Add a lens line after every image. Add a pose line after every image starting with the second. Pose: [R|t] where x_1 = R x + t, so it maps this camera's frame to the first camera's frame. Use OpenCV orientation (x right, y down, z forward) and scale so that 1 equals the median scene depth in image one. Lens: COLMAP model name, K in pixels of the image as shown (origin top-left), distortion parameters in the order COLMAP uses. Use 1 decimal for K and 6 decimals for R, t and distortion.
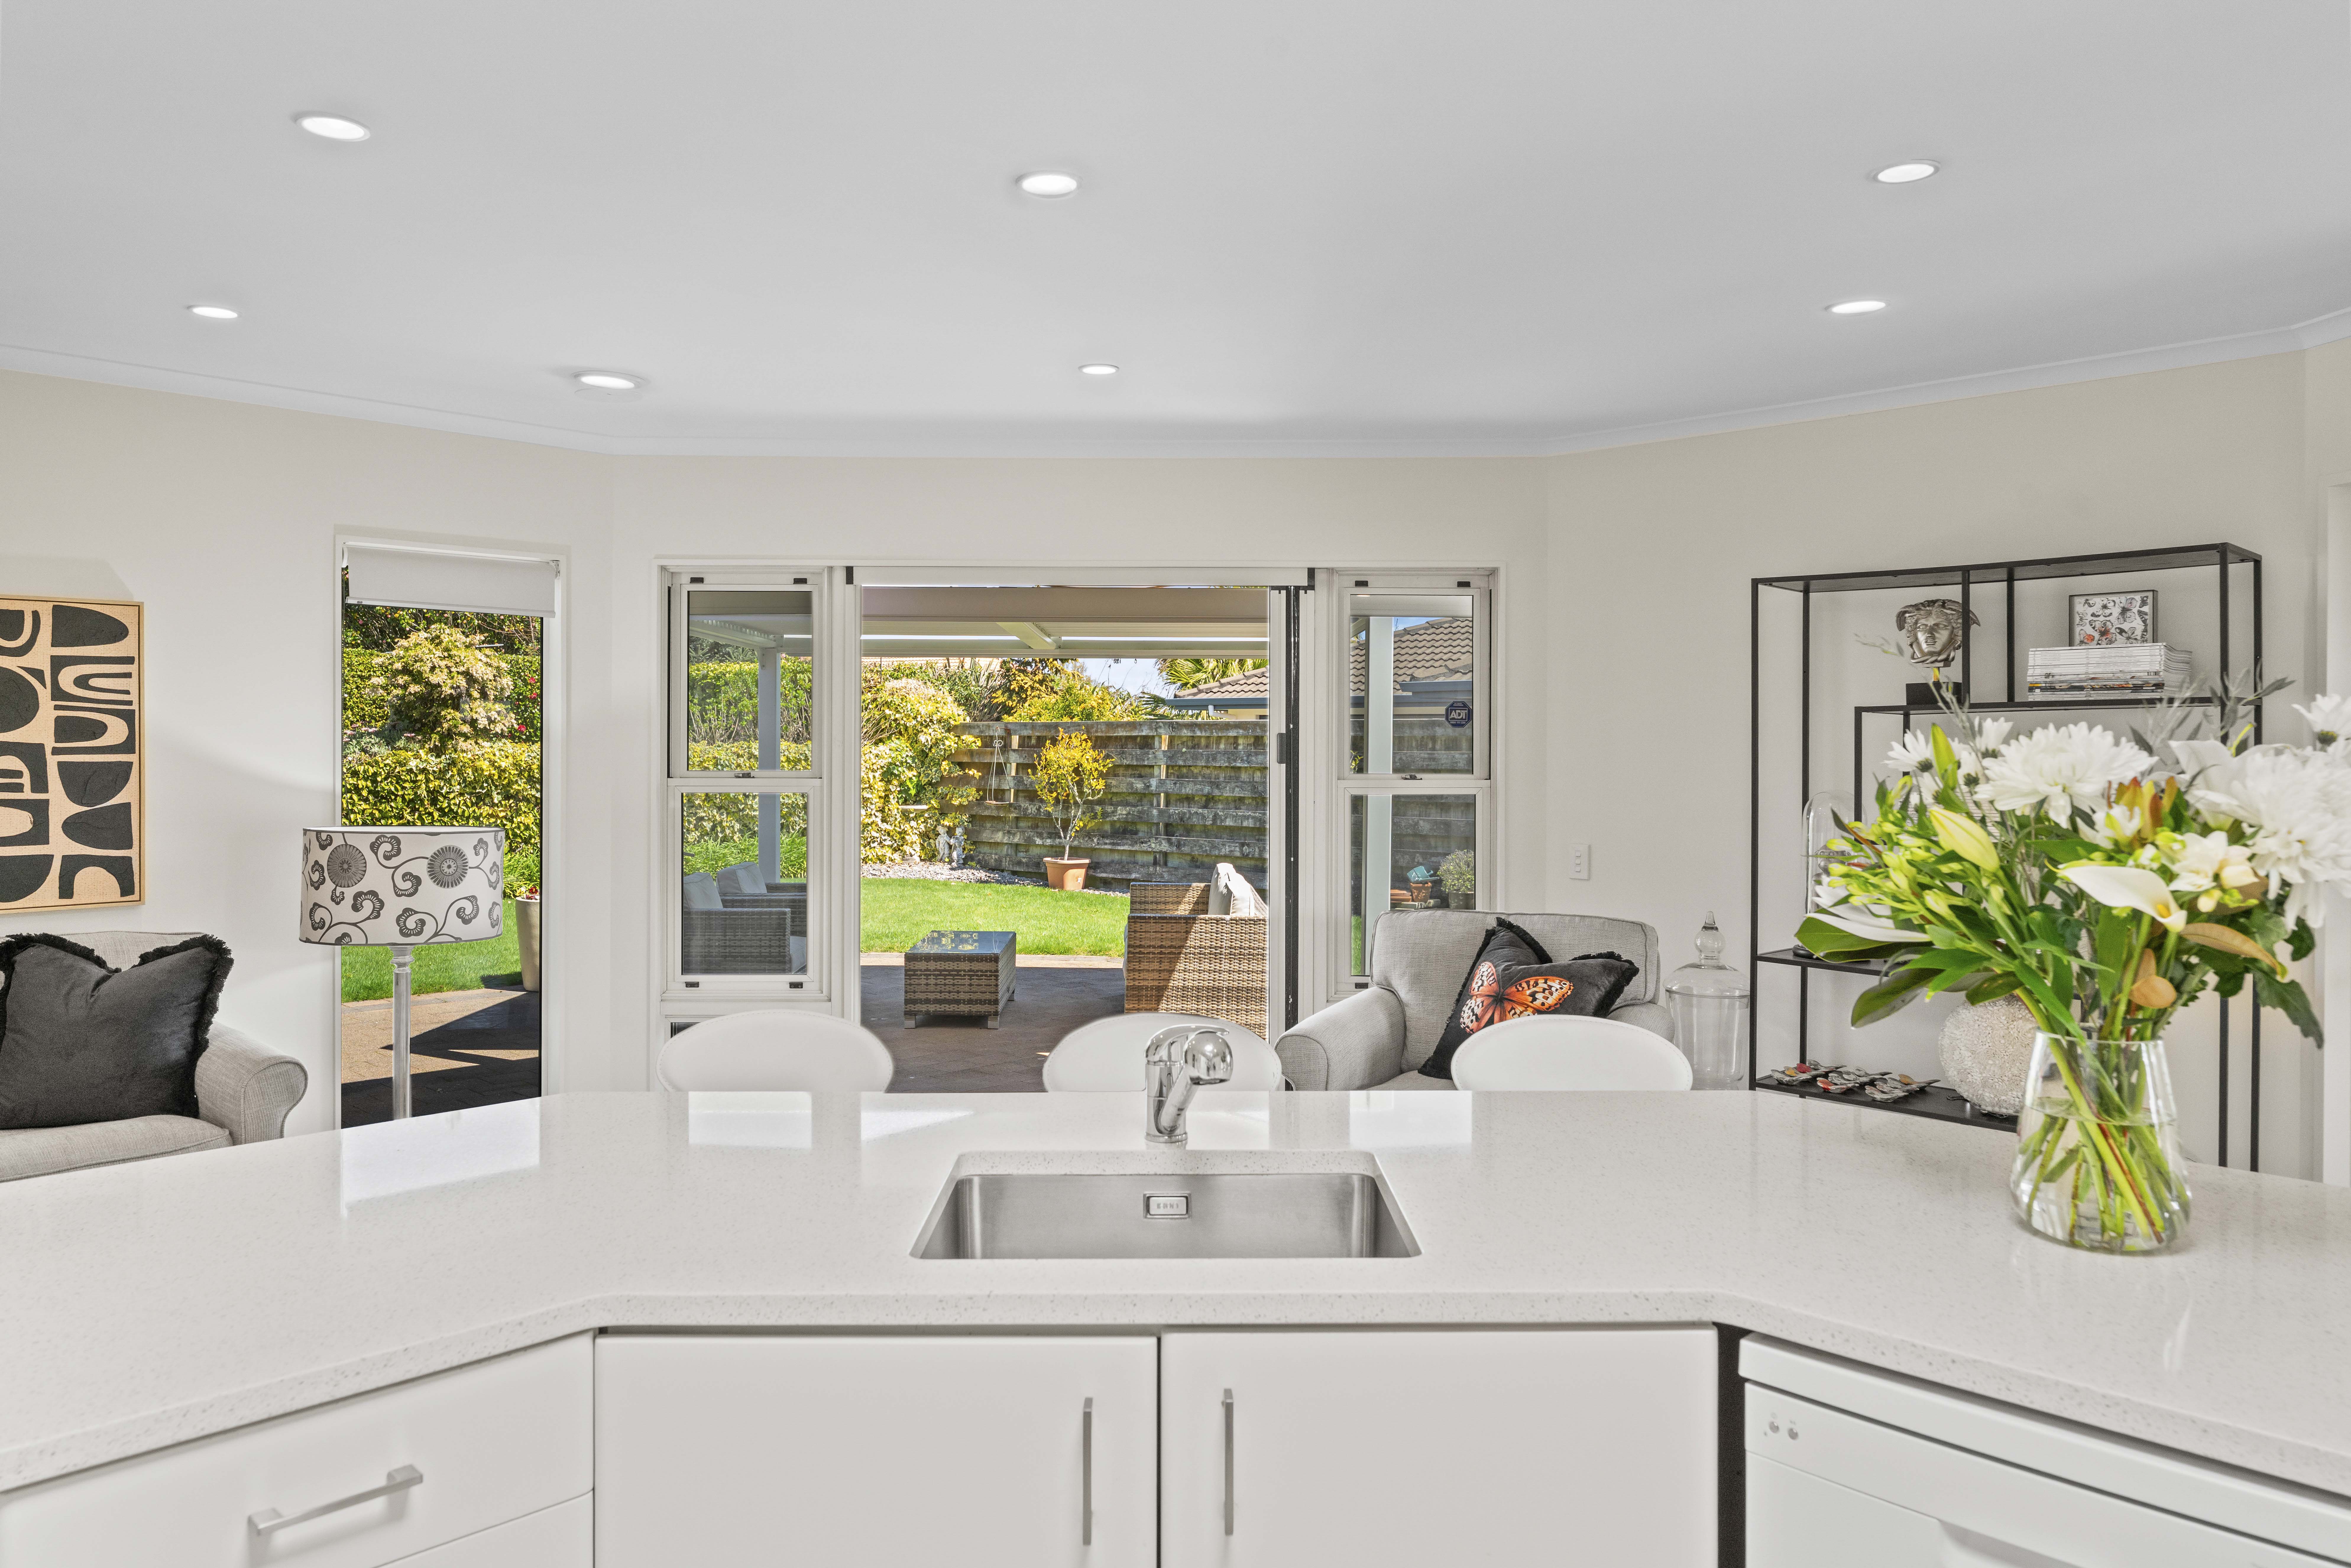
lens RADIAL K [[1560.1, 0, 1175.5], [0, 1560.1, 784.0], [0, 0, 1]] dist [0.004205, -0.002344]
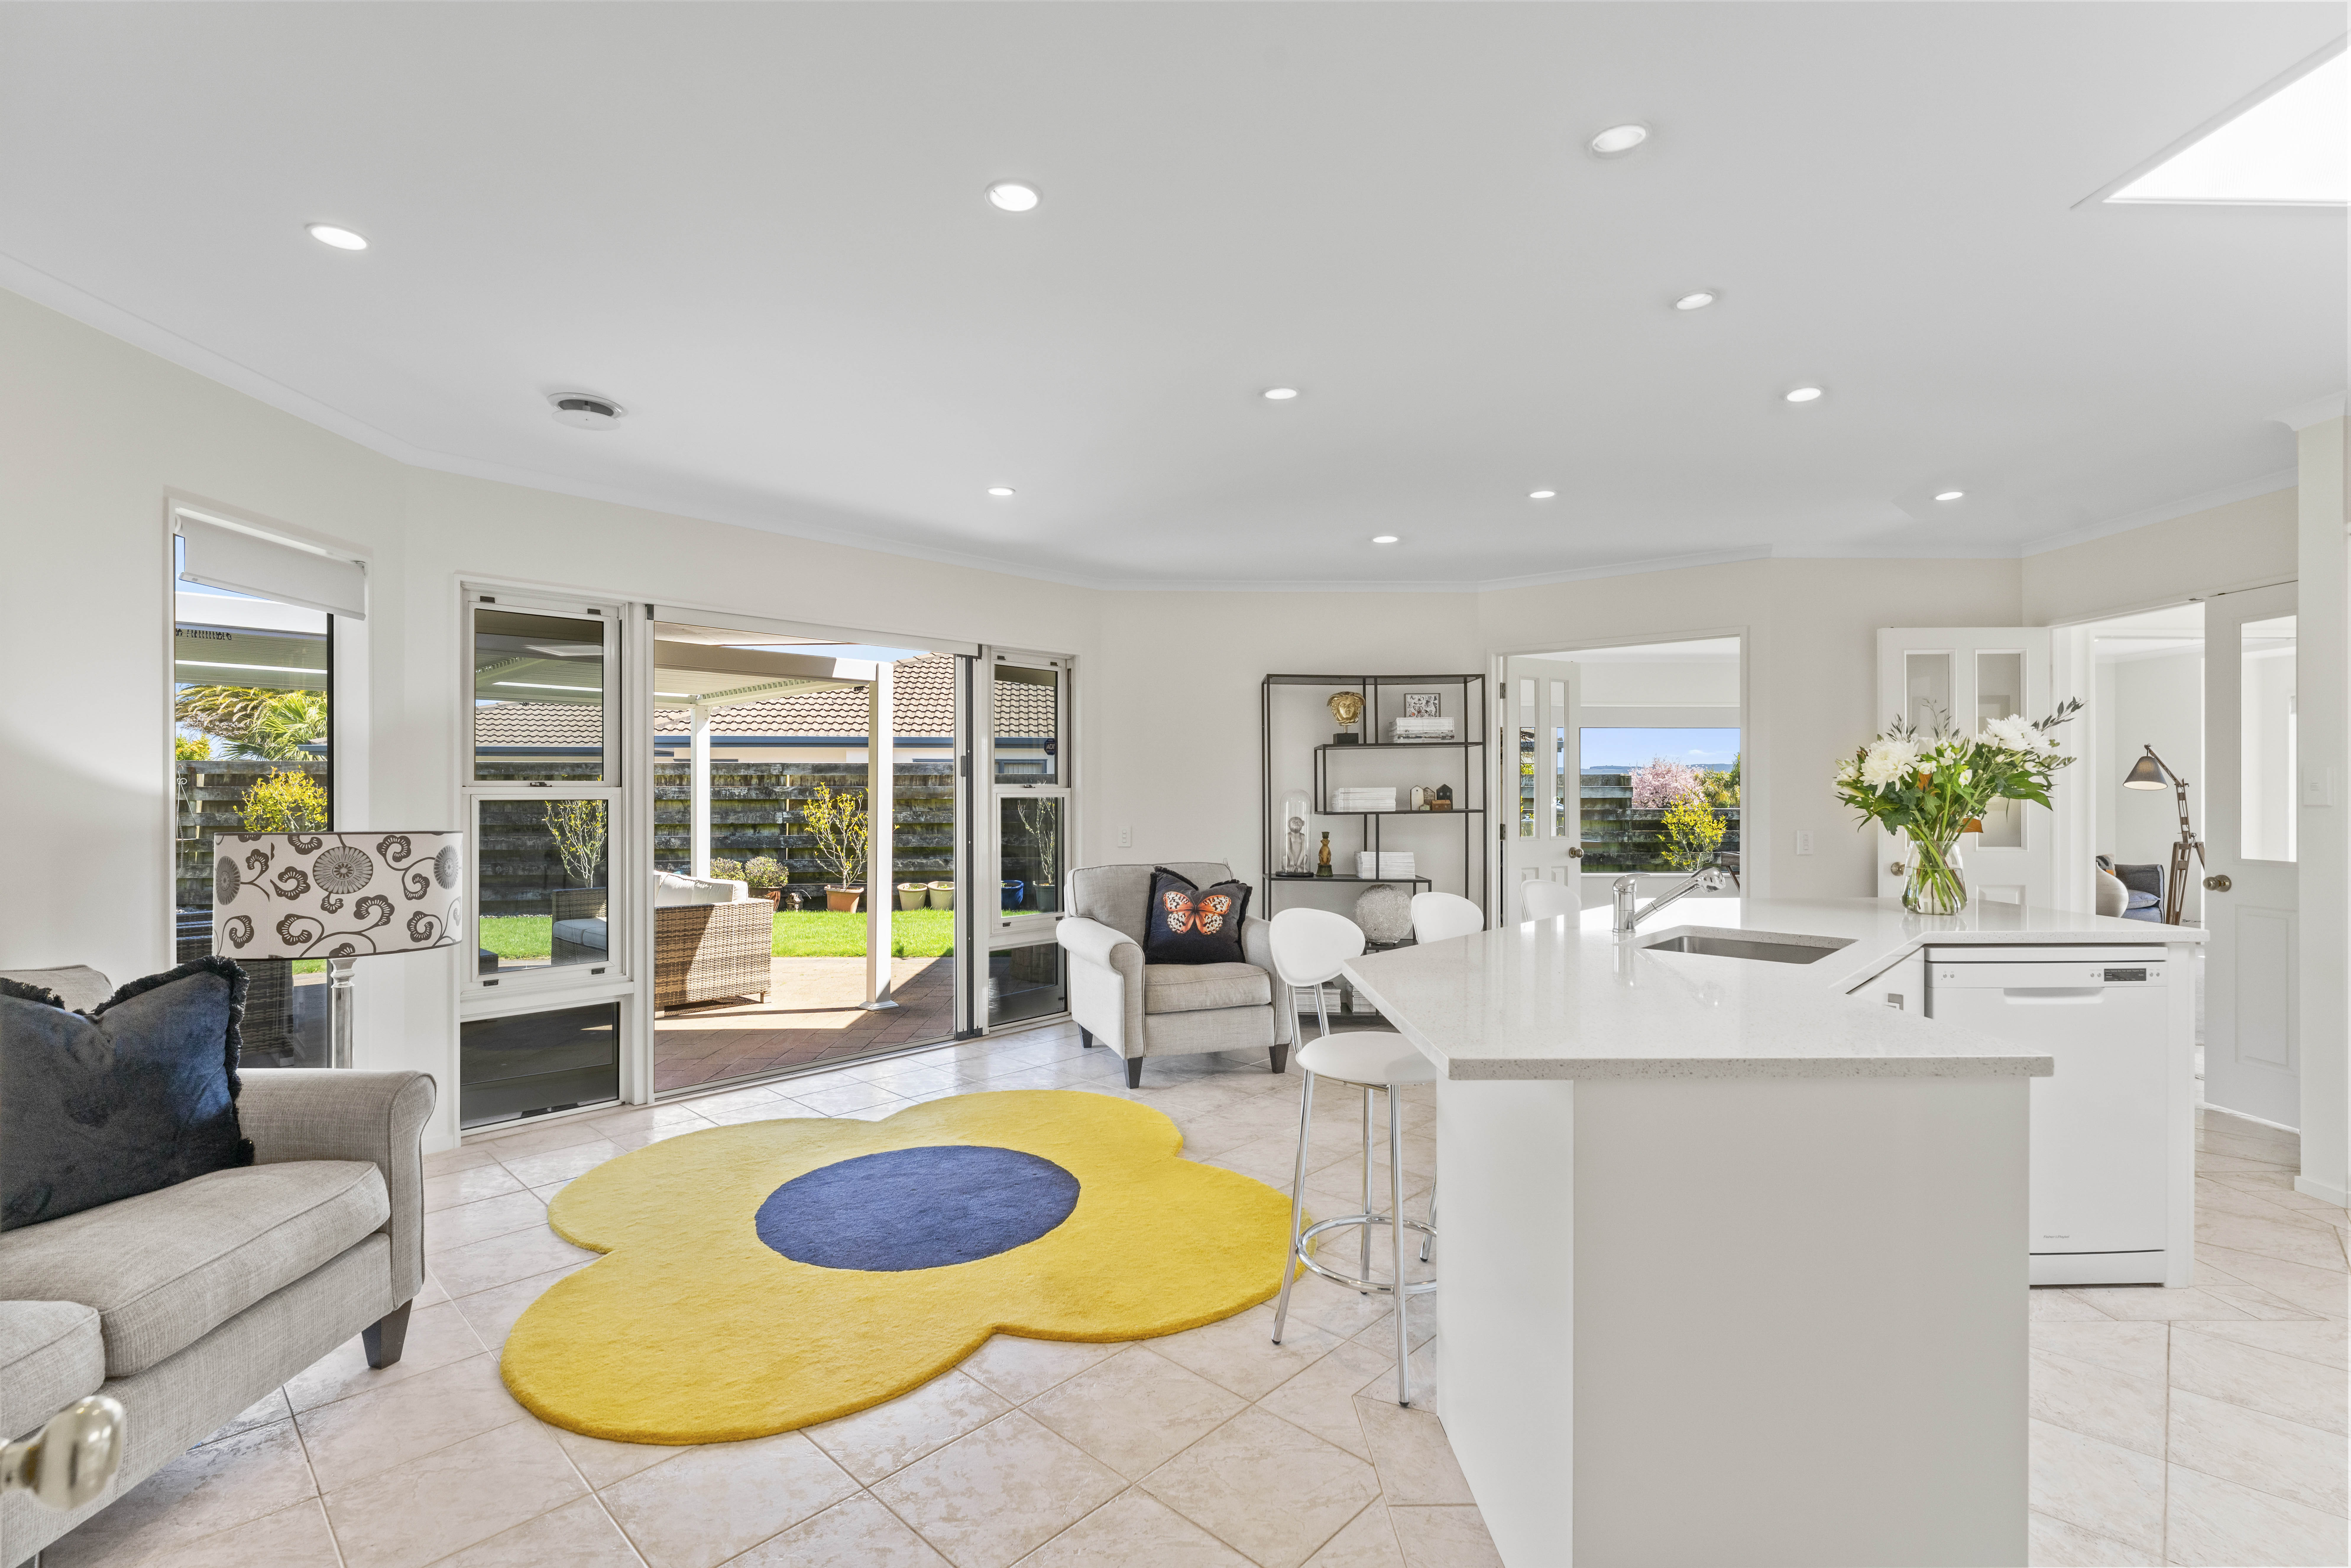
lens RADIAL K [[1049.1, 0, 1177.0], [0, 1049.1, 809.4], [0, 0, 1]] dist [-0.000806, 0.000080]
pose [[0.698033, -0.015702, 0.715893, -0.623275], [0.022129, 0.999755, 0.000351, 0.027204], [-0.715723, 0.015597, 0.698210, 0.220647]]
